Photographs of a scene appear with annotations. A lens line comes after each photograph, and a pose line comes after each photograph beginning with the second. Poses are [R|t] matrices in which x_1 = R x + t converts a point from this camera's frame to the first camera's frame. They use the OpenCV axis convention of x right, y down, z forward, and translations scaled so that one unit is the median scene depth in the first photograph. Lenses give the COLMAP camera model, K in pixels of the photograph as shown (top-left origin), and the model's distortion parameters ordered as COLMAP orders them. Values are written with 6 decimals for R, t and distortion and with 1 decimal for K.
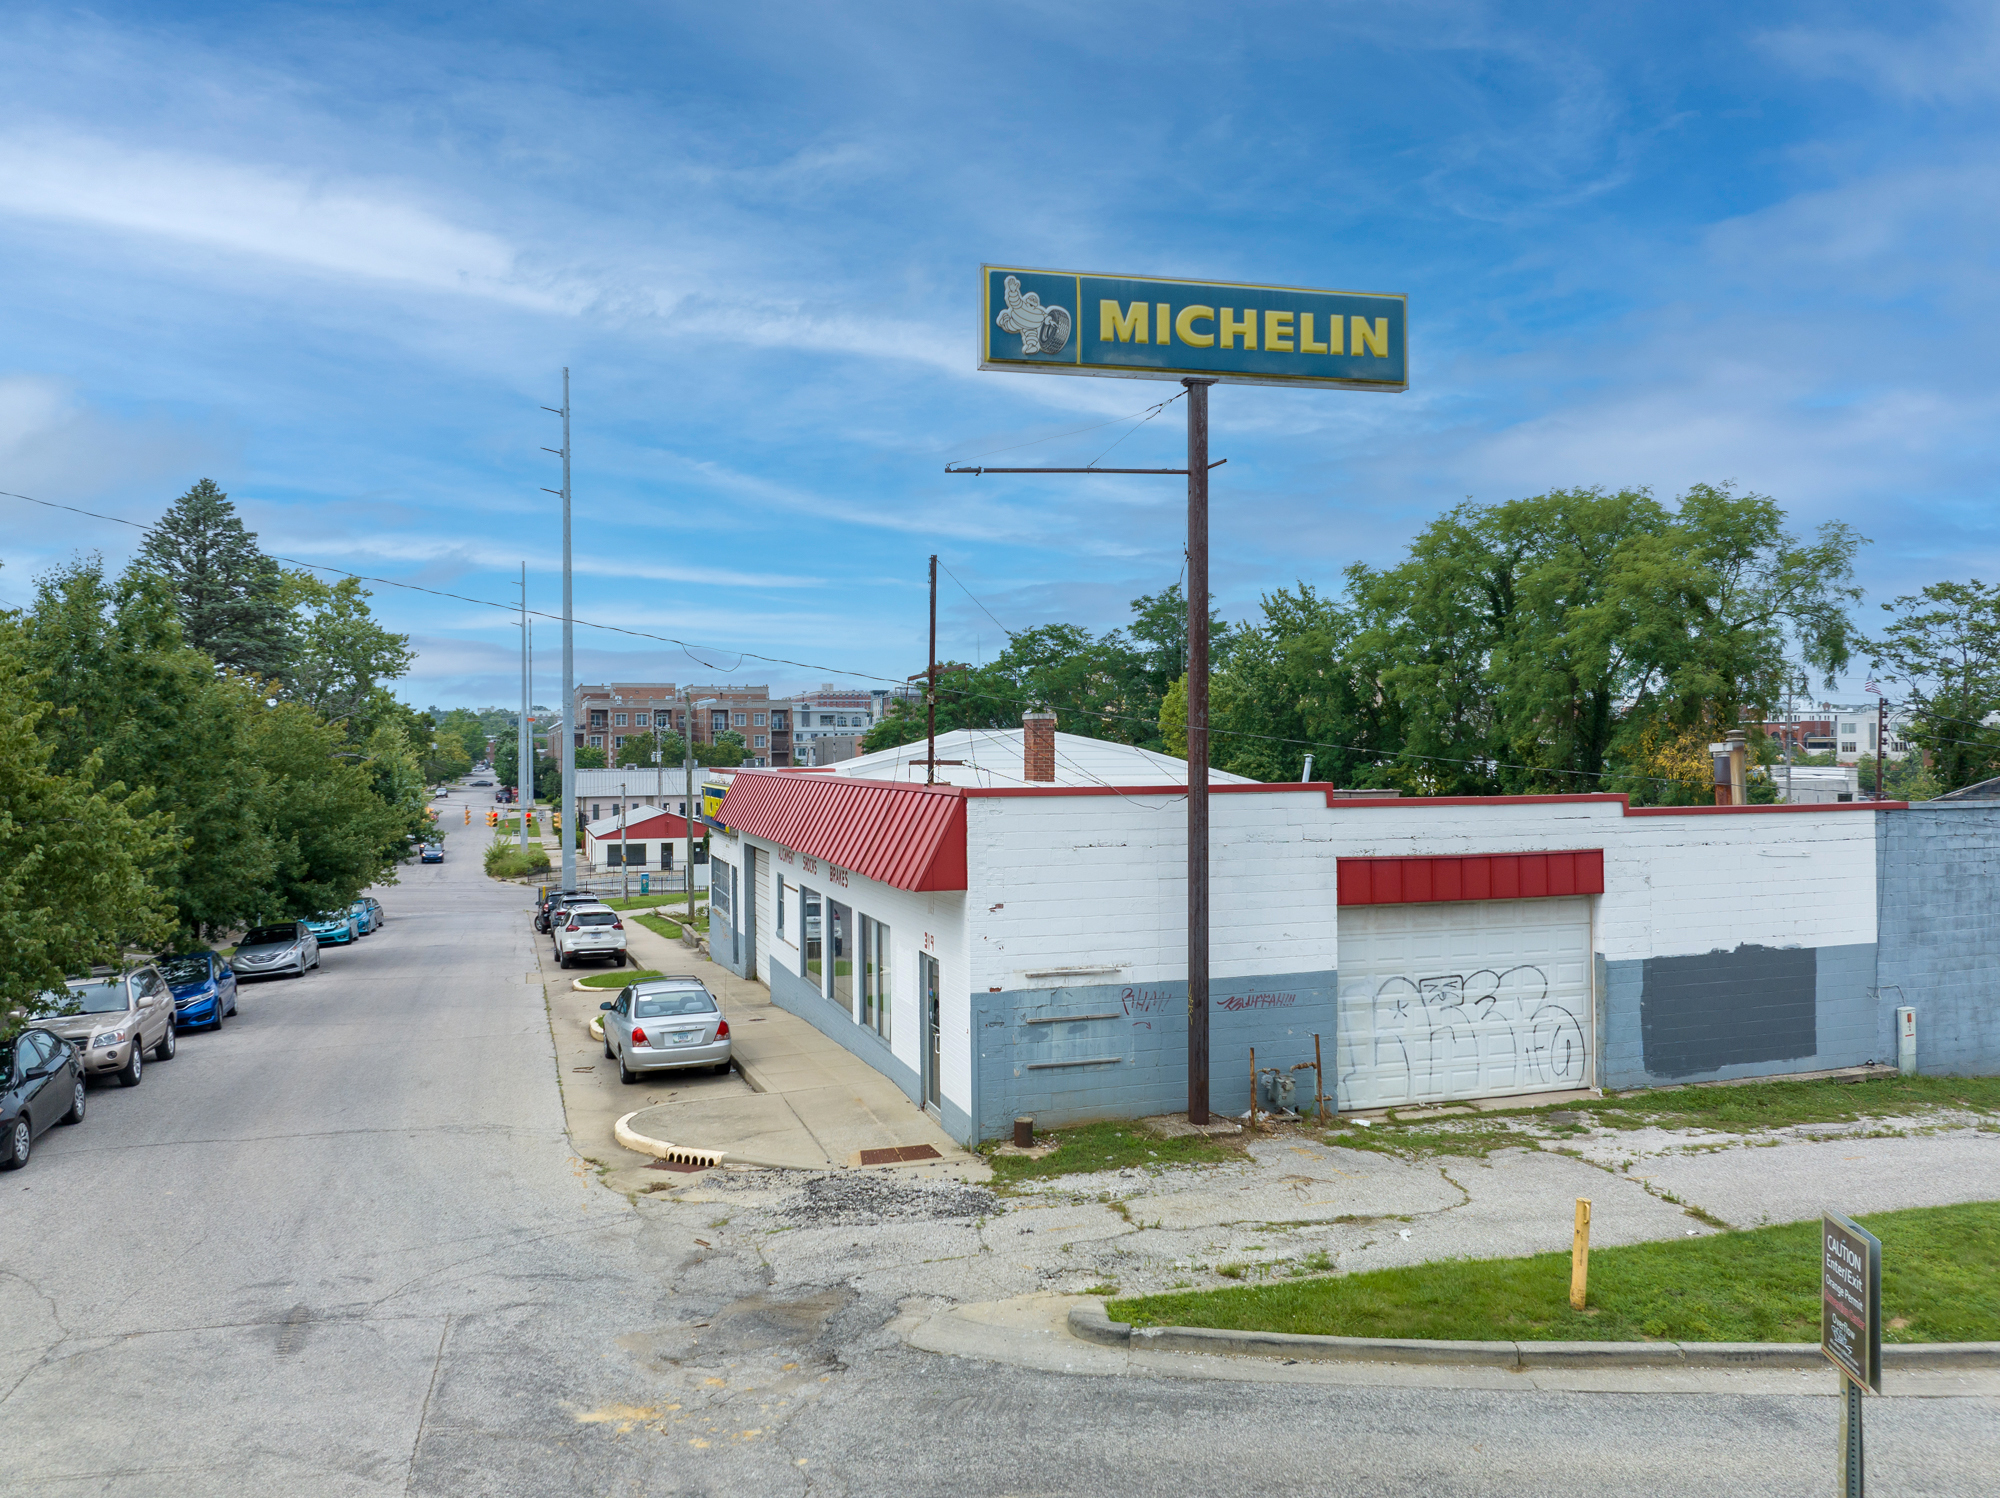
lens RADIAL K [[1473.7, 0, 998.7], [0, 1473.7, 729.7], [0, 0, 1]] dist [-0.035003, -0.003142]
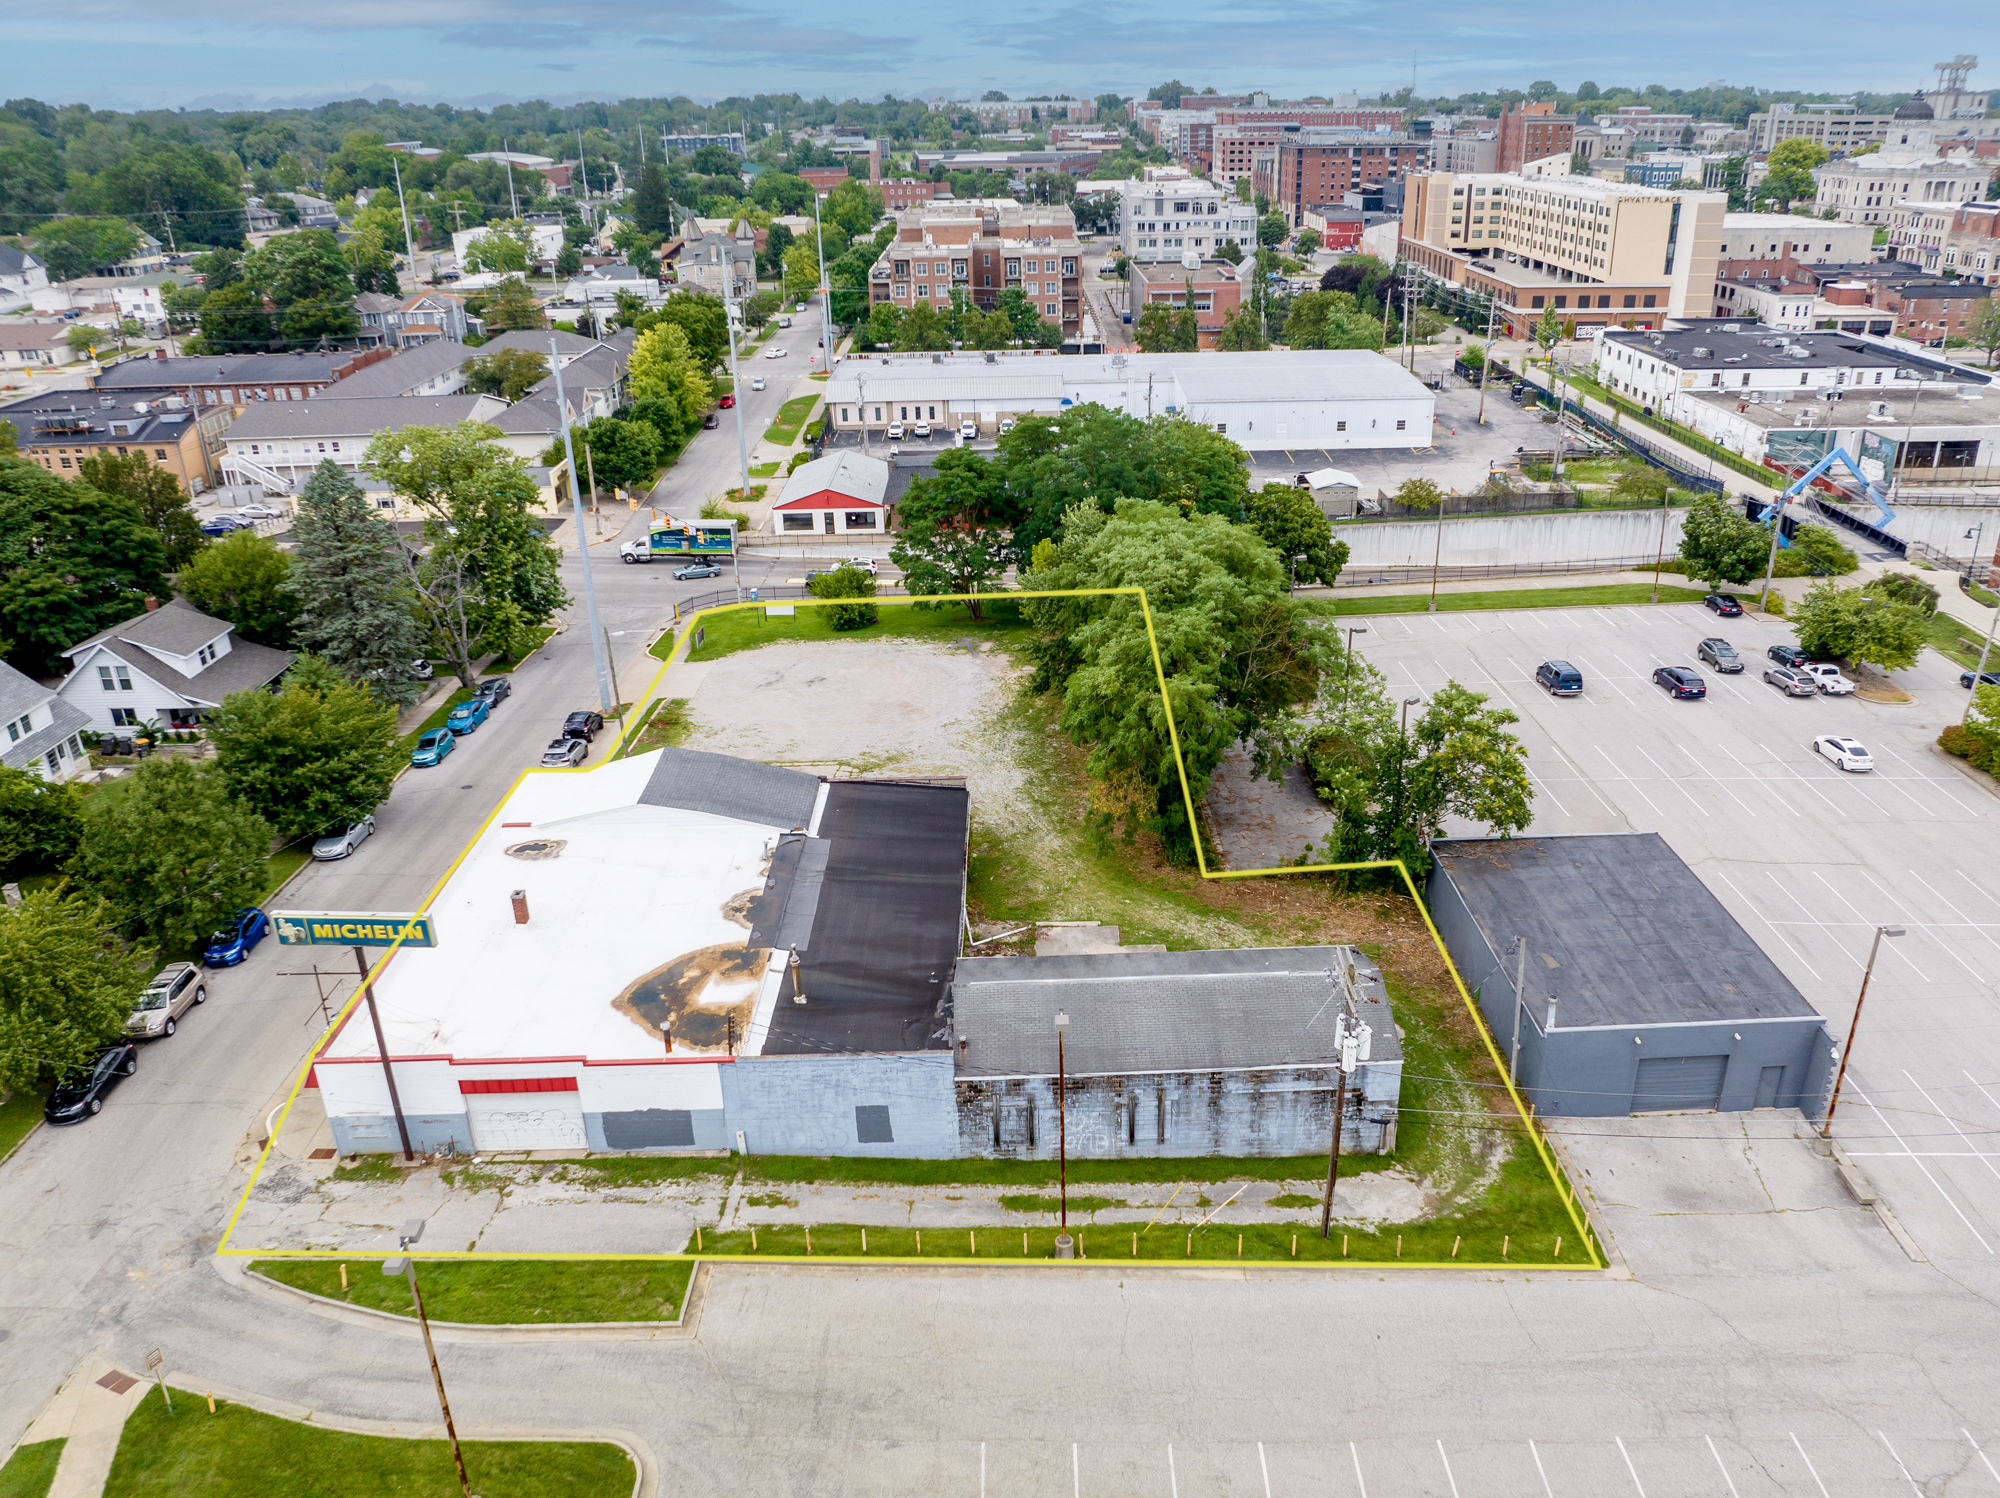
lens RADIAL K [[1494.5, 0, 1075.7], [0, 1494.5, 778.9], [0, 0, 1]] dist [-0.041625, 0.002603]
pose [[0.962076, 0.109385, -0.249889, 2.112566], [0.008129, 0.904174, 0.427086, -1.711289], [0.272660, -0.412921, 0.868995, -0.927386]]
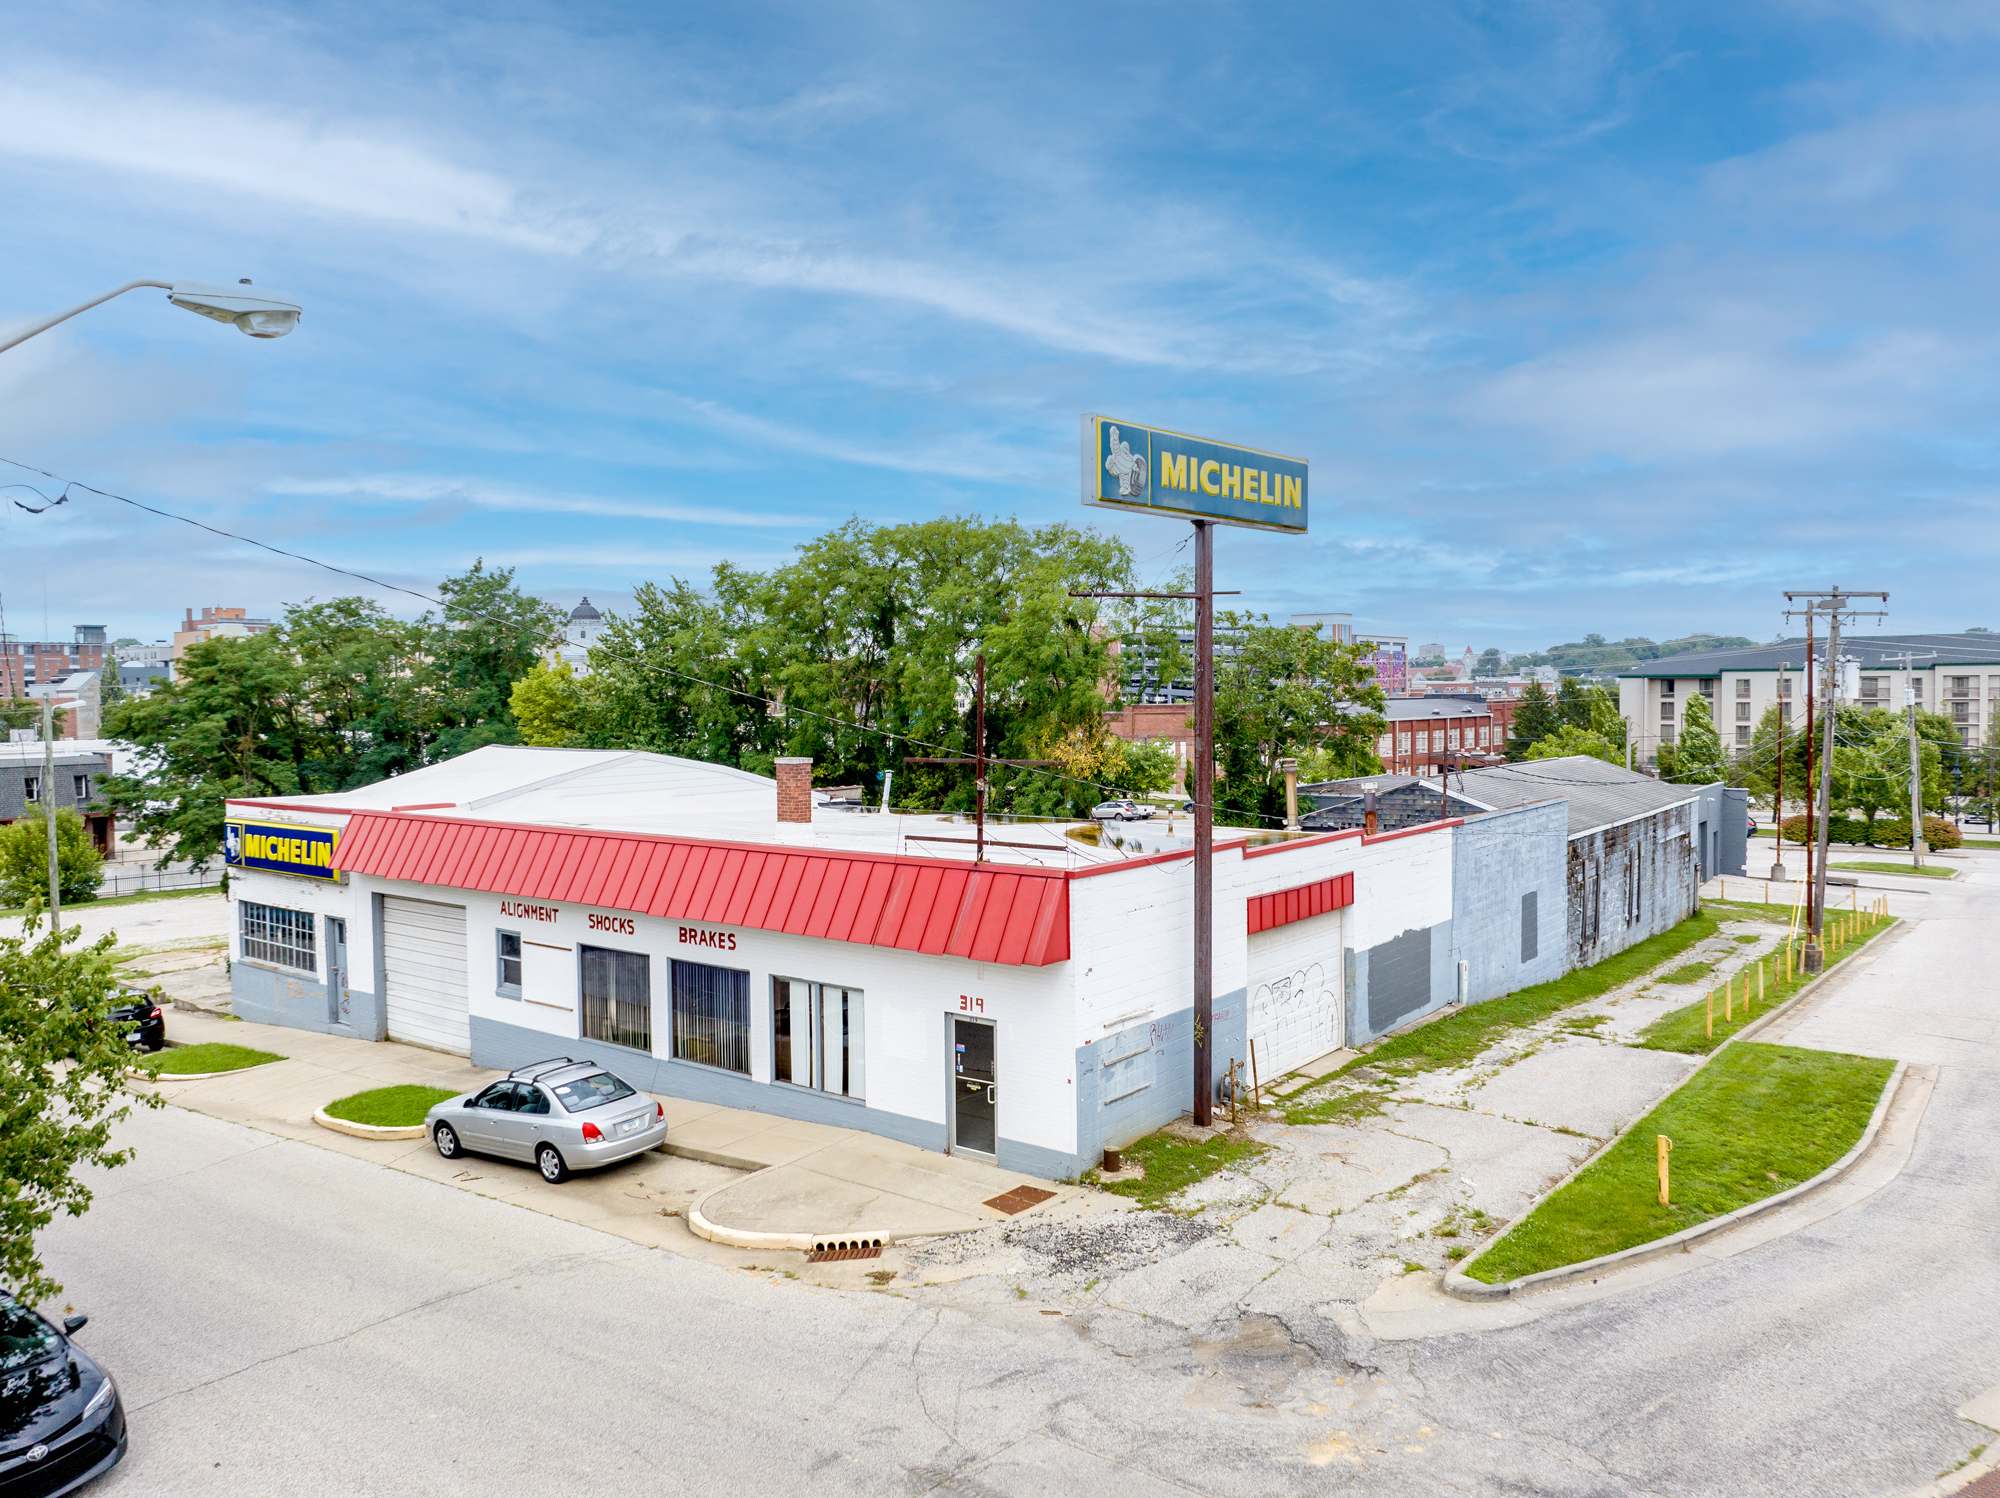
lens RADIAL K [[1439.6, 0, 1024.9], [0, 1439.6, 735.3], [0, 0, 1]] dist [-0.034392, -0.004448]
pose [[0.819130, -0.018242, 0.573318, -0.676815], [-0.004258, 0.999273, 0.037879, -0.106185], [-0.573592, -0.033469, 0.818457, 0.107153]]
